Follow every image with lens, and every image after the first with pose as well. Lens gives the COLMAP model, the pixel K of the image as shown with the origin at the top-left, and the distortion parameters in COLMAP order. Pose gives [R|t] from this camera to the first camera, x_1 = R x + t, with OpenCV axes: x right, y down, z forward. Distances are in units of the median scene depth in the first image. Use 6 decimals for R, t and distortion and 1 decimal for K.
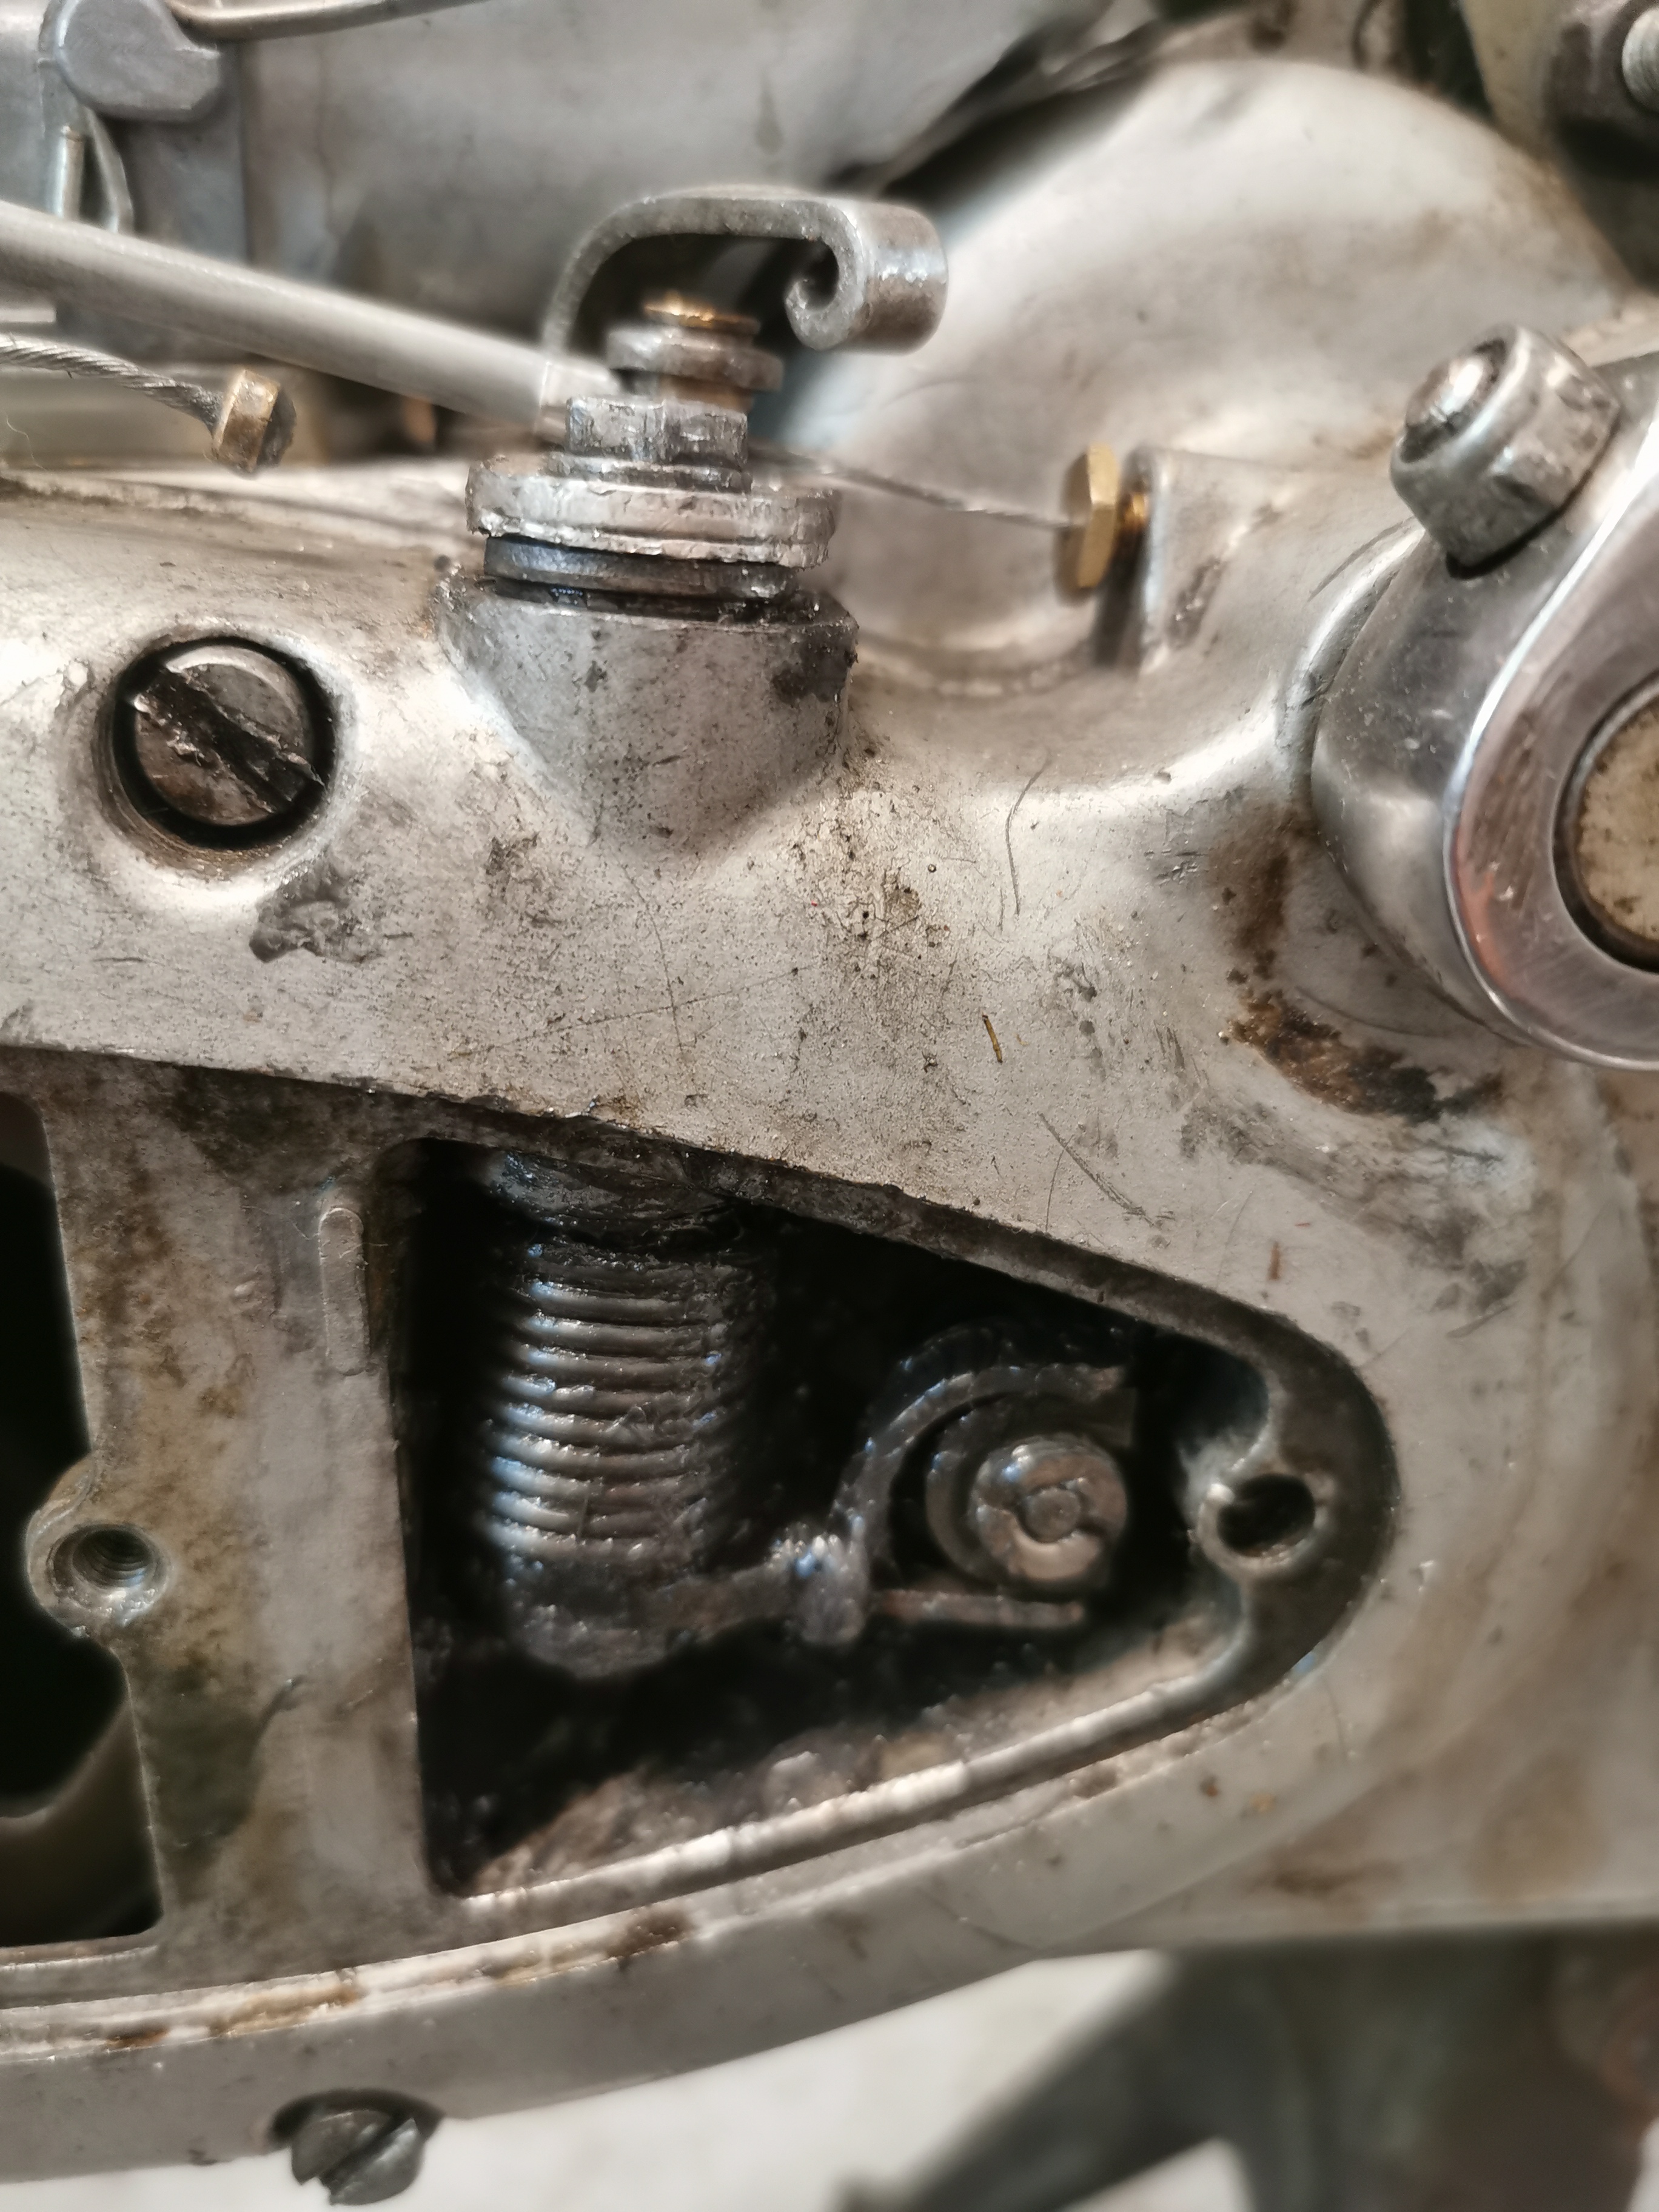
lens RADIAL K [[1727.5, 0, 850.0], [0, 1727.5, 1115.1], [0, 0, 1]] dist [-0.033790, -0.012782]
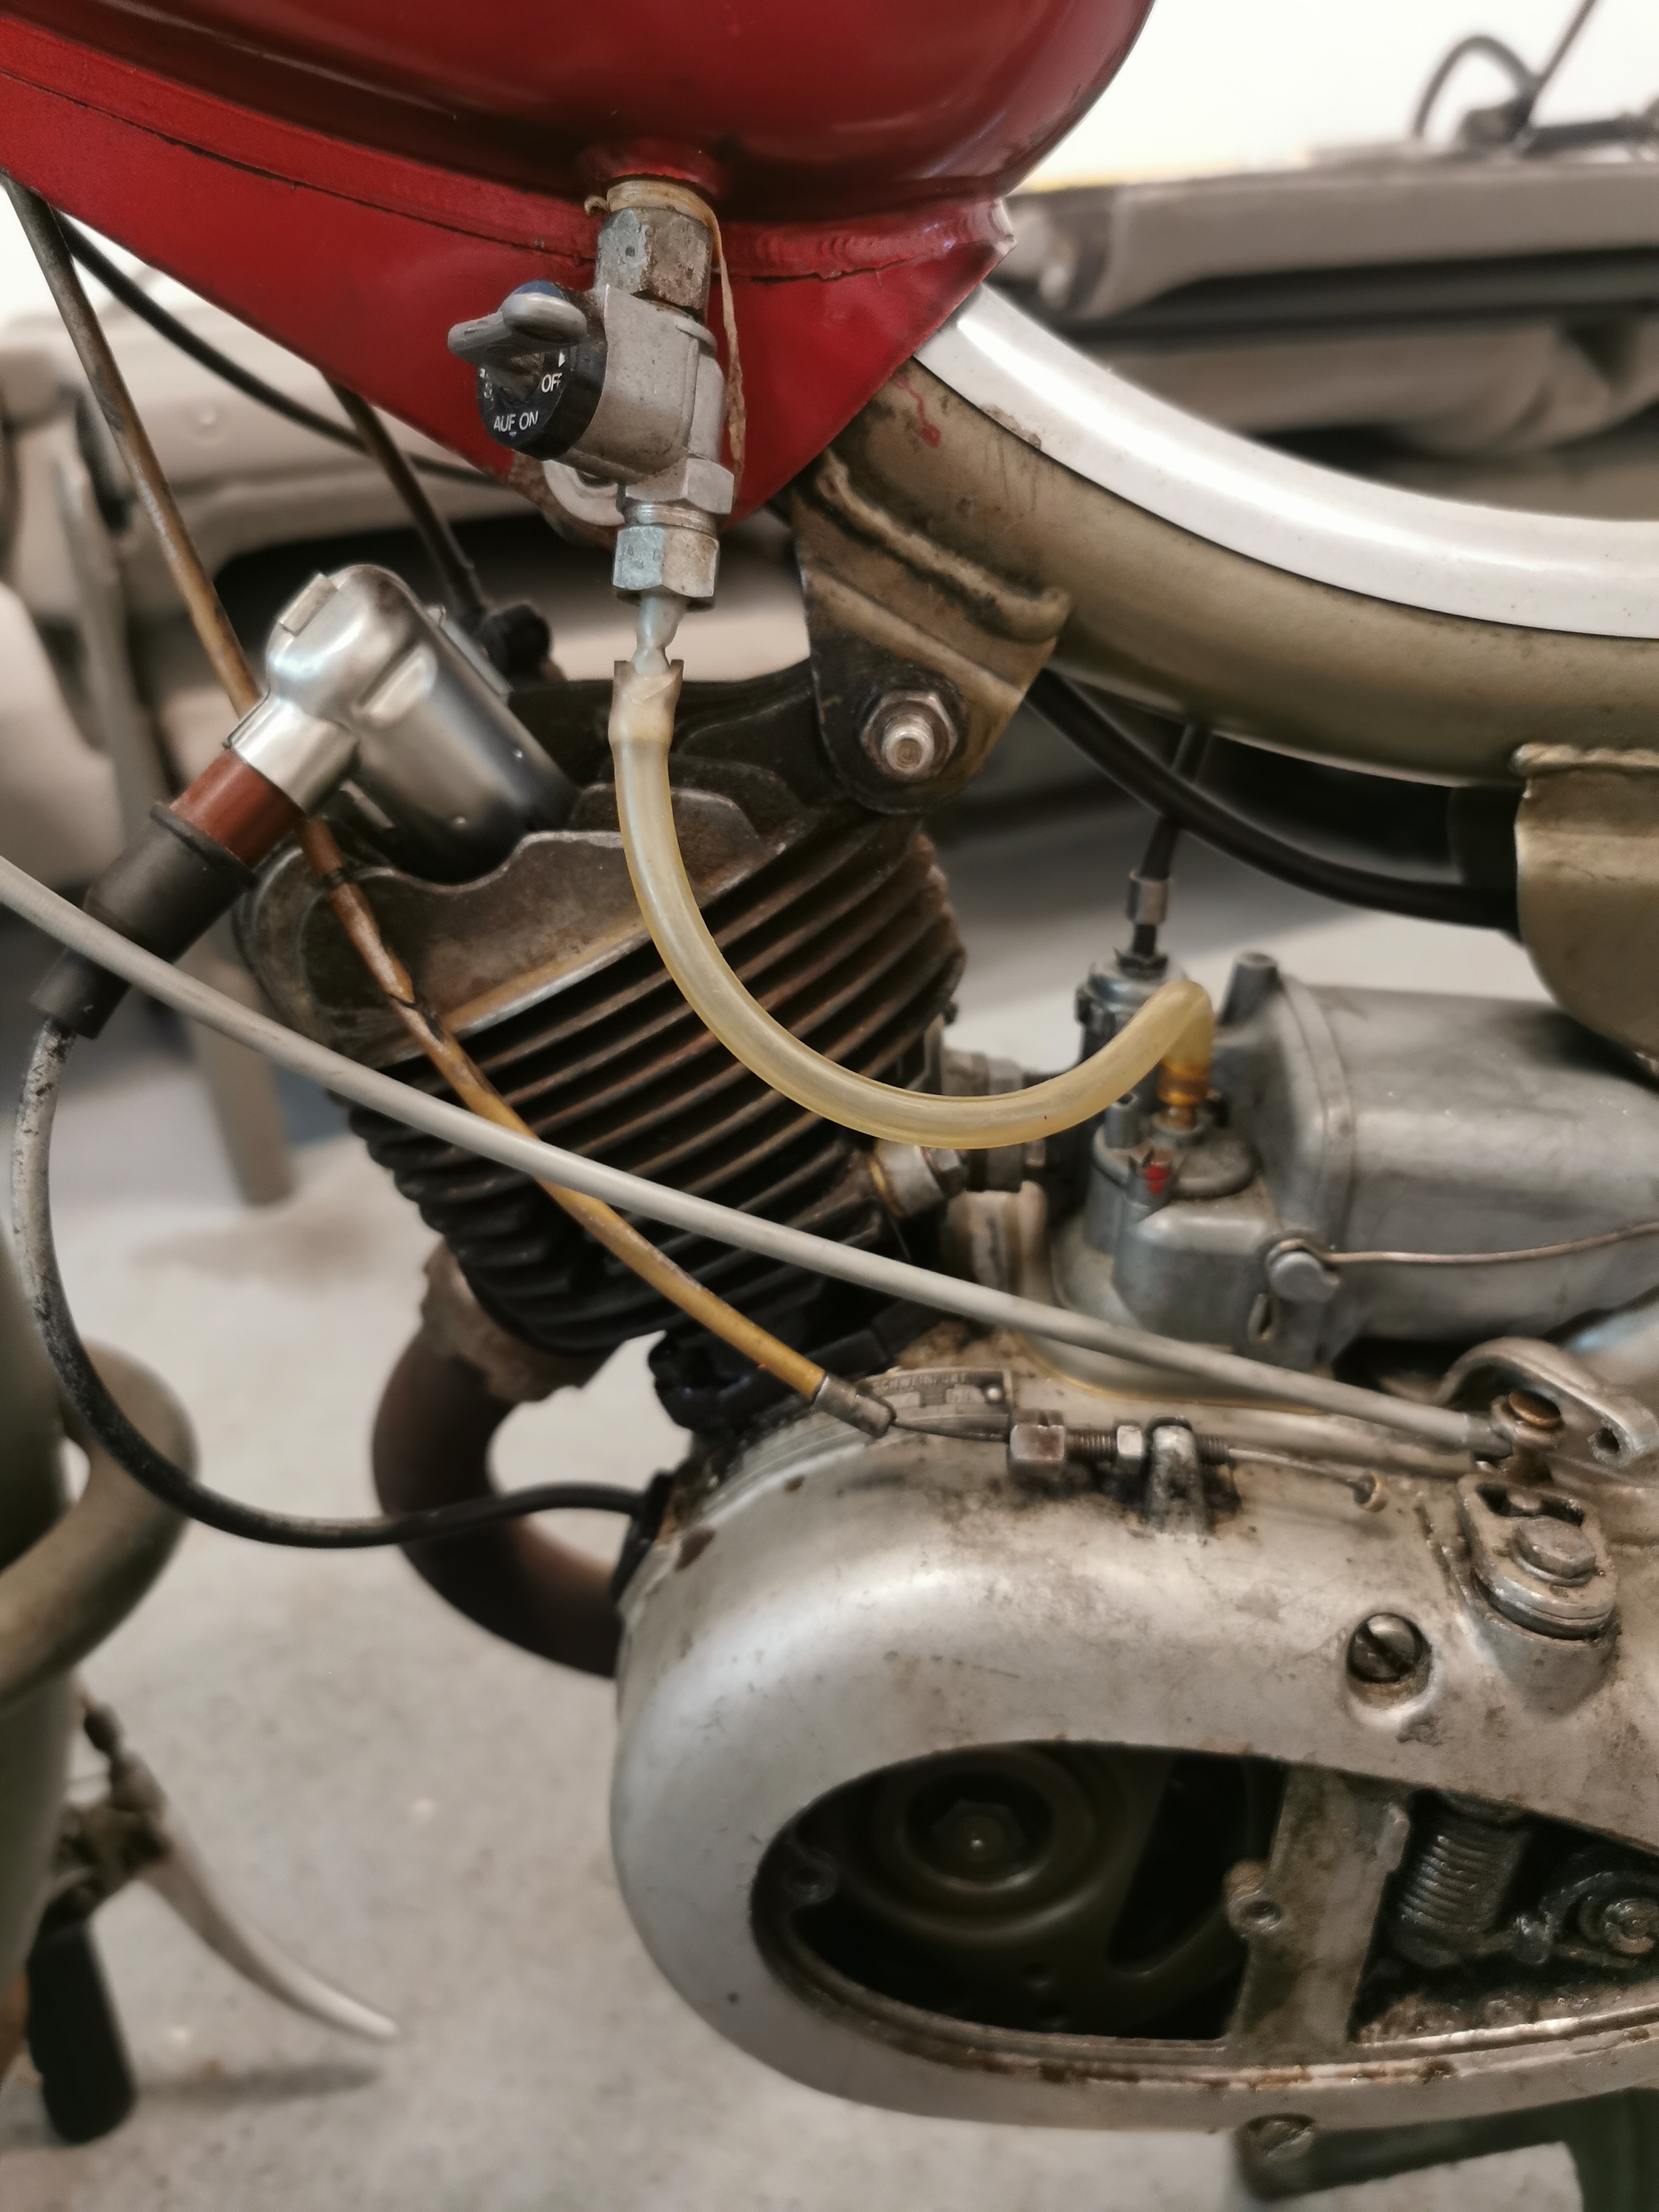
lens RADIAL K [[1727.5, 0, 825.0], [0, 1727.5, 1092.6], [0, 0, 1]] dist [-0.033790, -0.012782]
pose [[0.987456, 0.086488, -0.132099, -0.822877], [-0.080127, 0.995388, 0.052747, -1.005680], [0.136052, -0.041500, 0.989832, -1.507175]]
